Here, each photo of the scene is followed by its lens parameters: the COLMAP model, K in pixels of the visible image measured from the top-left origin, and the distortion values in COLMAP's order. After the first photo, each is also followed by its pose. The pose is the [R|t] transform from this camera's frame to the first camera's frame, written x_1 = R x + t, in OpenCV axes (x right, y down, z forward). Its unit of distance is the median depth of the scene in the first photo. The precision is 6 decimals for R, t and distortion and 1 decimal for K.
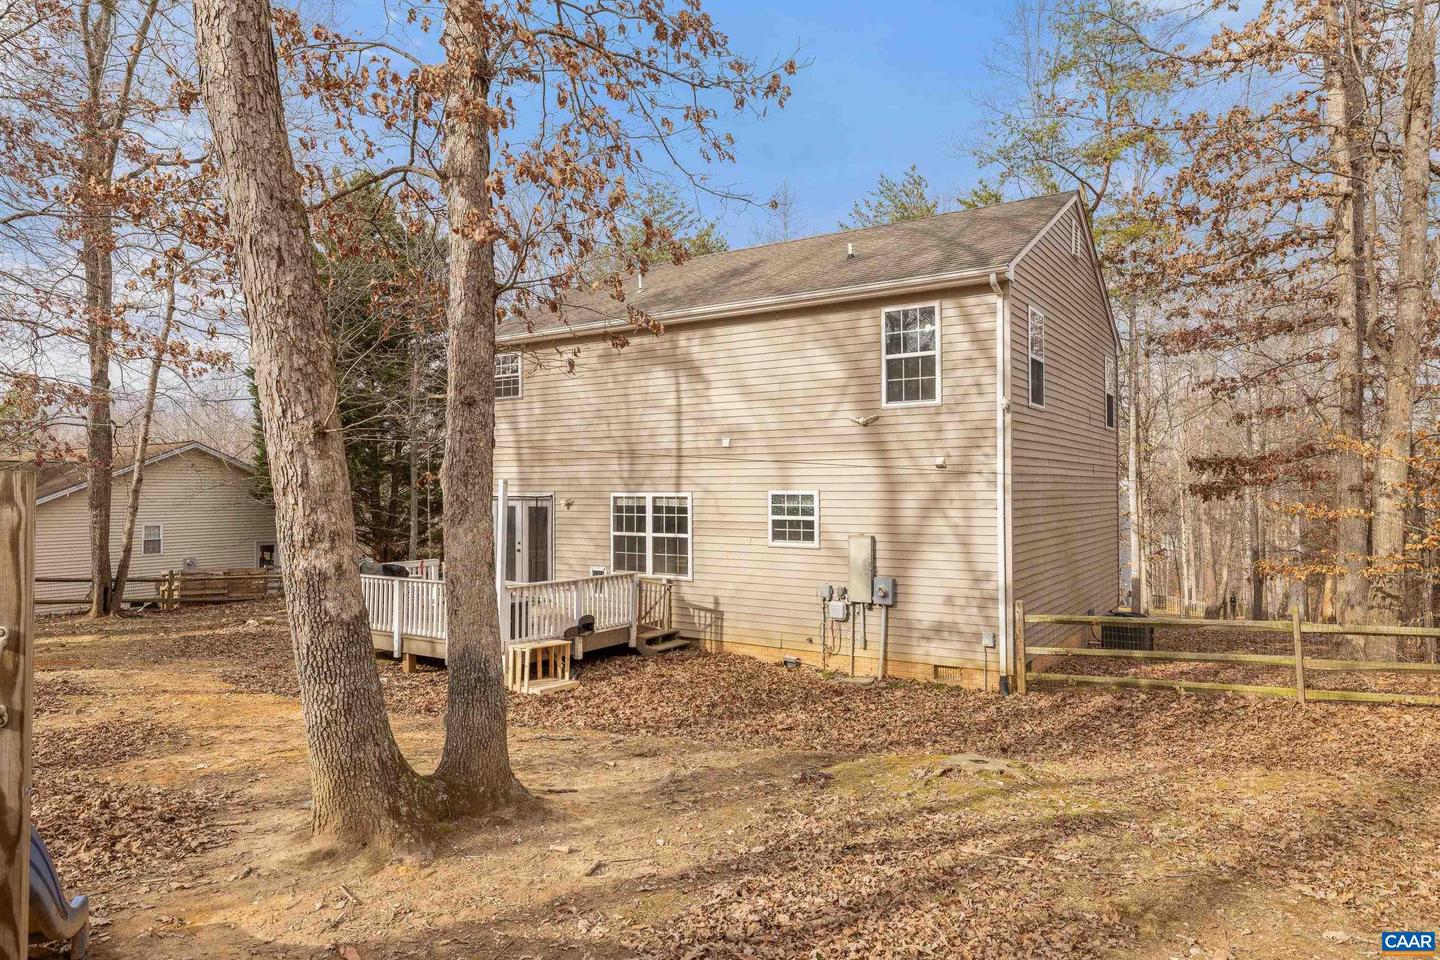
lens RADIAL K [[884.3, 0, 722.1], [0, 884.3, 480.2], [0, 0, 1]] dist [-0.000453, 0.000646]
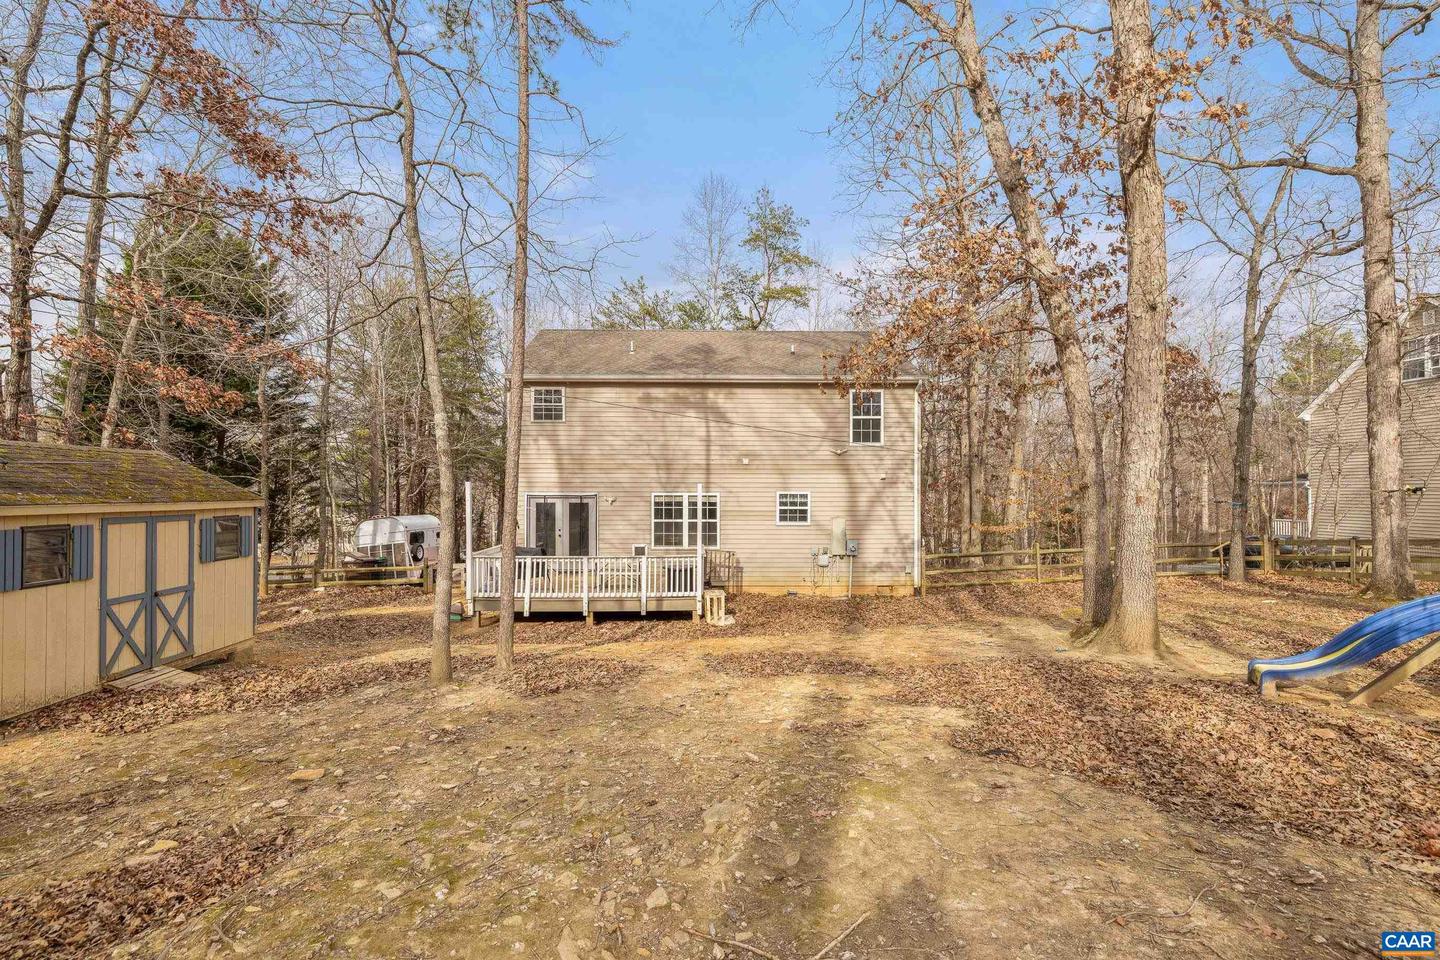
lens RADIAL K [[629.8, 0, 700.9], [0, 629.8, 488.6], [0, 0, 1]] dist [-0.000881, -0.000186]
pose [[0.823729, 0.004298, 0.566967, -0.702513], [-0.009129, 0.999942, 0.005682, 0.000607], [-0.566910, -0.009856, 0.823721, 0.106830]]
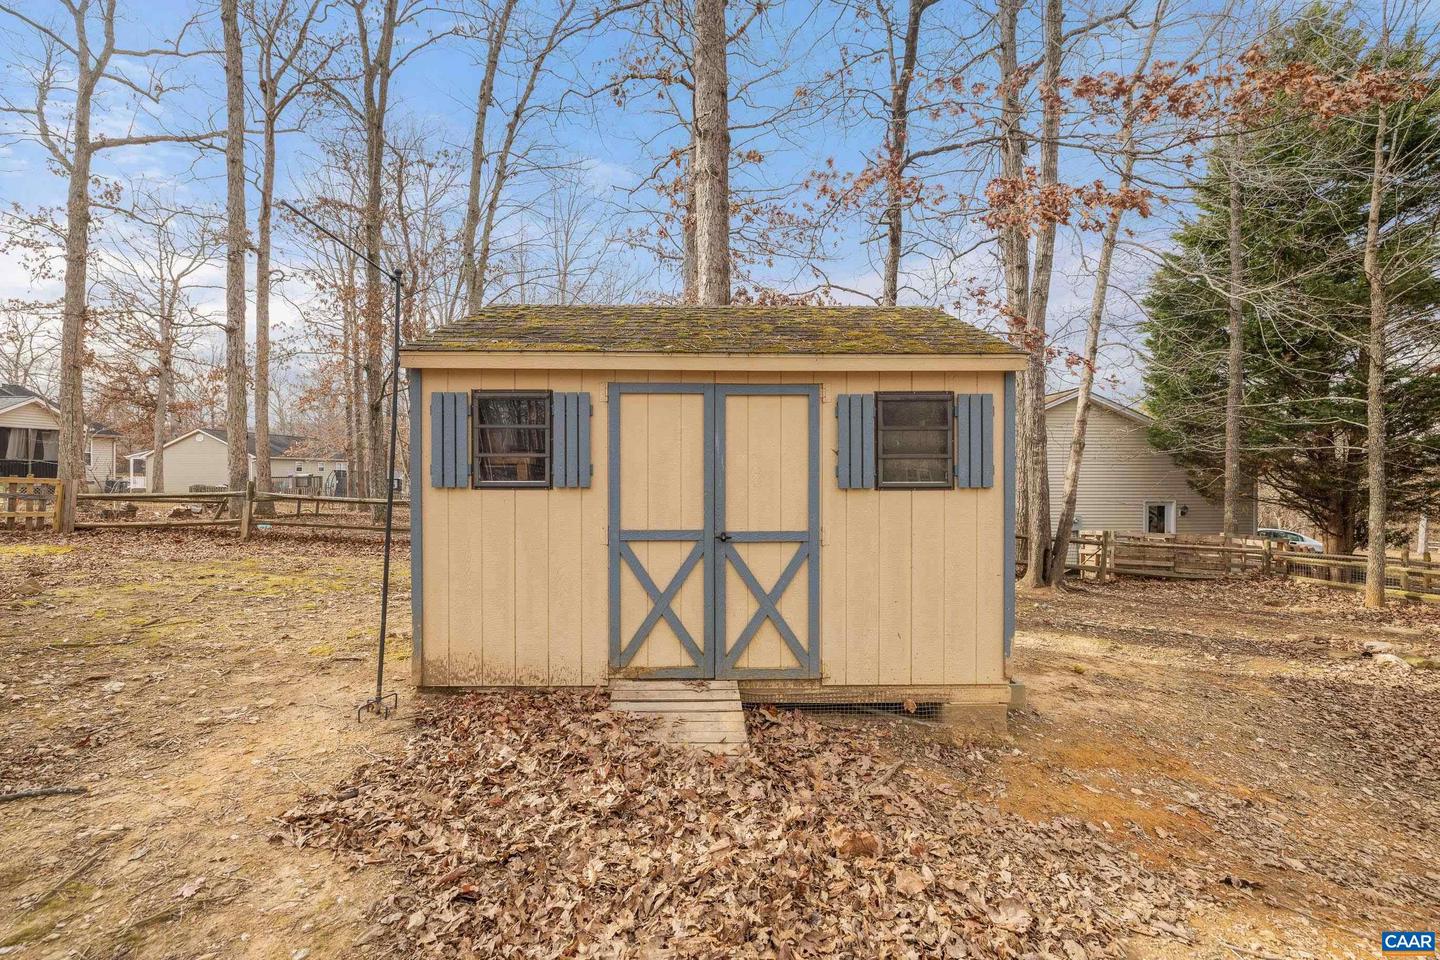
lens RADIAL K [[629.8, 0, 687.4], [0, 629.8, 471.9], [0, 0, 1]] dist [-0.000881, -0.000186]
pose [[0.561457, 0.007577, -0.827471, -0.575987], [0.008238, 0.999857, 0.014745, 0.060776], [0.827465, -0.015096, 0.561315, 0.604389]]
